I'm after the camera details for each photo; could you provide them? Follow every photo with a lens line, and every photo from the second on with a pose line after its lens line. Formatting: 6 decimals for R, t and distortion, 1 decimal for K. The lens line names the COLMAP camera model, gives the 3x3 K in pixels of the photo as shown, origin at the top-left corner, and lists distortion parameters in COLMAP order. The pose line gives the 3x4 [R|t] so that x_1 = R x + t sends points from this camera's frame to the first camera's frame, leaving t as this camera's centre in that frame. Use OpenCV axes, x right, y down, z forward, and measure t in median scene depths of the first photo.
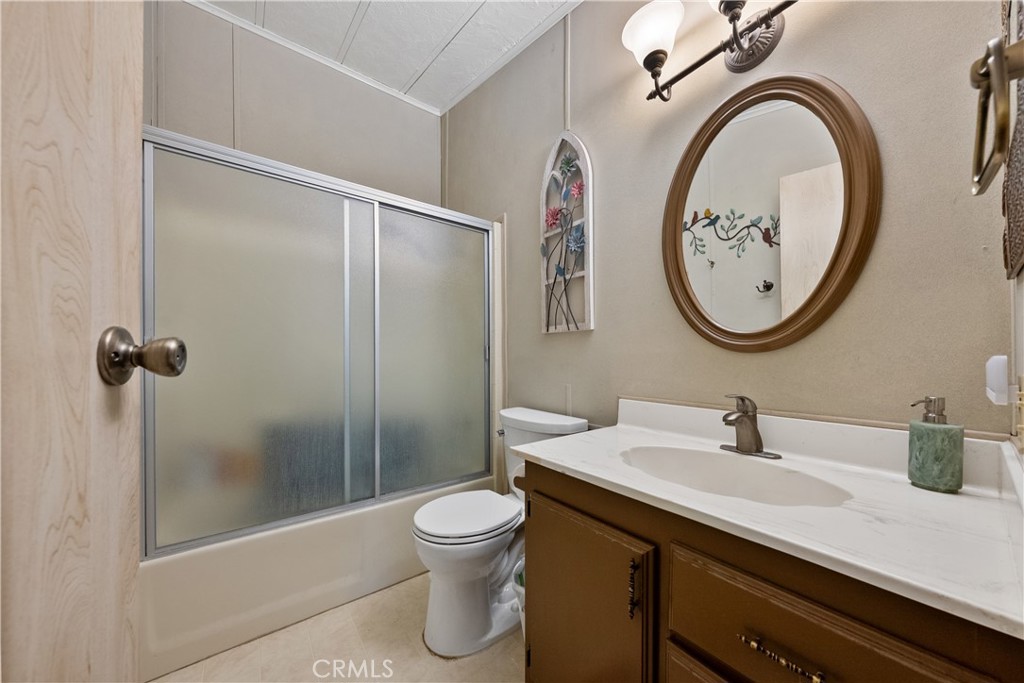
lens RADIAL K [[345.2, 0, 512.0], [0, 345.2, 341.5], [0, 0, 1]] dist [-0.000724, -0.000055]
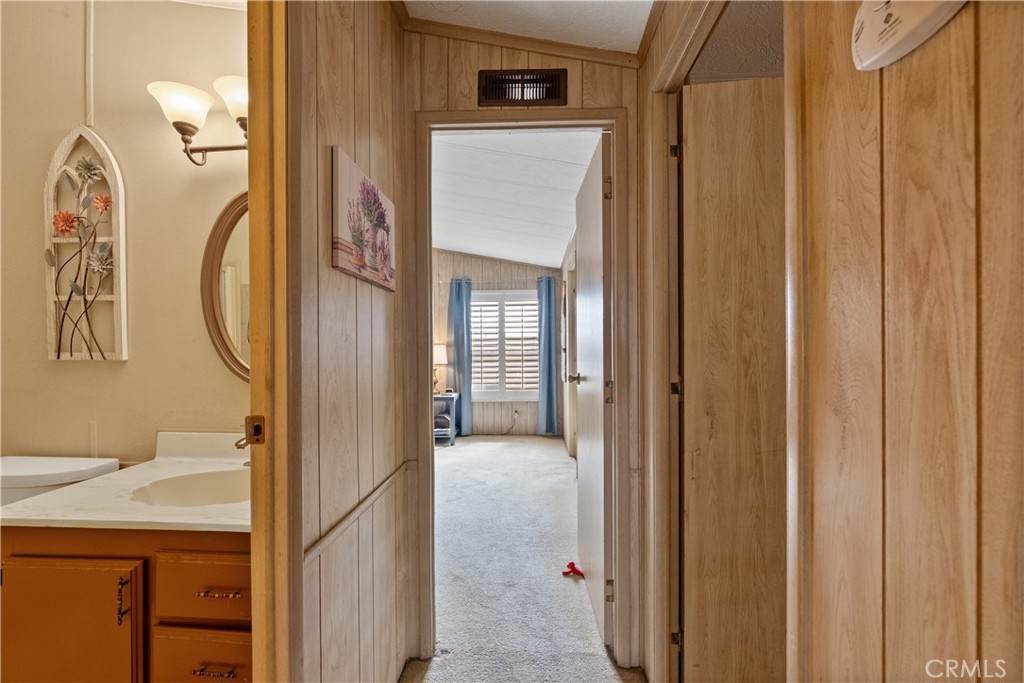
lens RADIAL K [[419.5, 0, 512.0], [0, 419.5, 341.5], [0, 0, 1]] dist [0.004879, -0.000024]
pose [[0.658511, 0.002582, 0.752567, 0.066550], [-0.037110, 0.998889, 0.029046, -0.153279], [-0.751656, -0.047055, 0.657875, -0.499476]]
